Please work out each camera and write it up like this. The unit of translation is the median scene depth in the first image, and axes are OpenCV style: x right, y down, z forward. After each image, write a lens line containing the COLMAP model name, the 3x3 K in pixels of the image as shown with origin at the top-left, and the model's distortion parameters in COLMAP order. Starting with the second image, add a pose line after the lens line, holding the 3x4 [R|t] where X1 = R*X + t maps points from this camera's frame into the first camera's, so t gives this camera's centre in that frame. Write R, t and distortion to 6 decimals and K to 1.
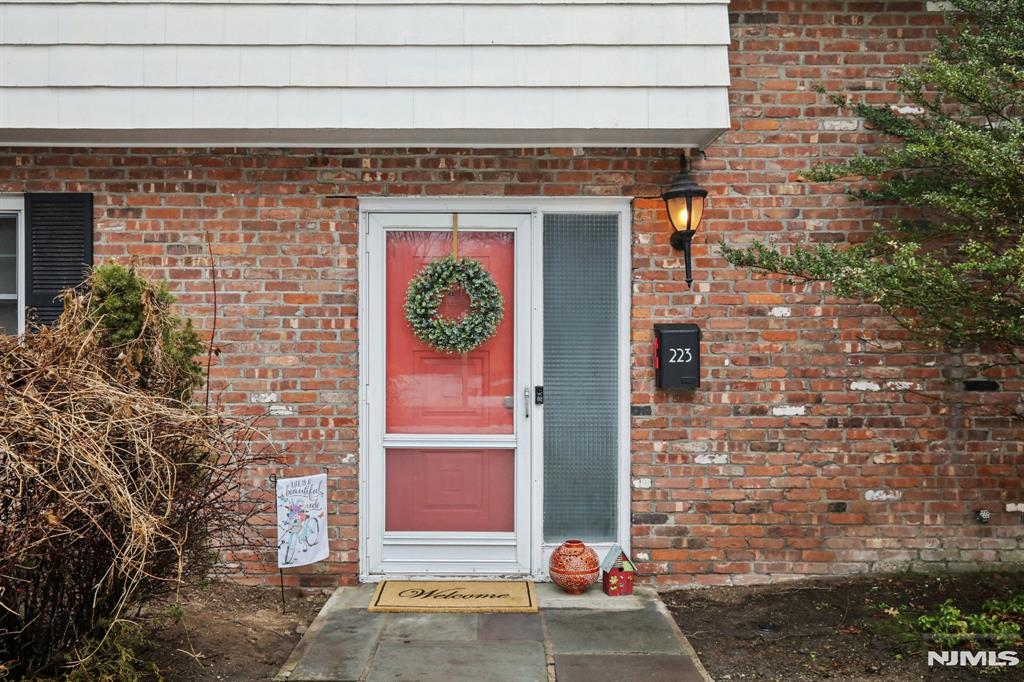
lens RADIAL K [[843.2, 0, 508.4], [0, 843.2, 311.8], [0, 0, 1]] dist [0.000019, 0.002314]
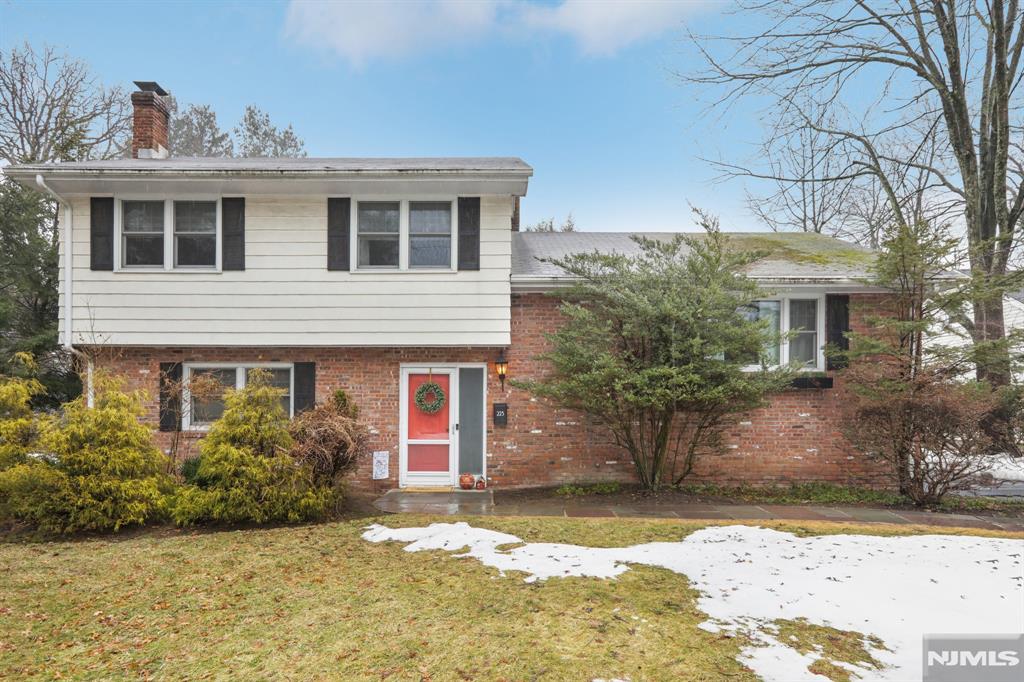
lens RADIAL K [[620.6, 0, 515.2], [0, 620.6, 341.5], [0, 0, 1]] dist [-0.001139, 0.001247]
pose [[0.999700, -0.004480, -0.024100, 0.309357], [0.003165, 0.998518, -0.054337, -0.089698], [0.024307, 0.054245, 0.998232, -1.301283]]
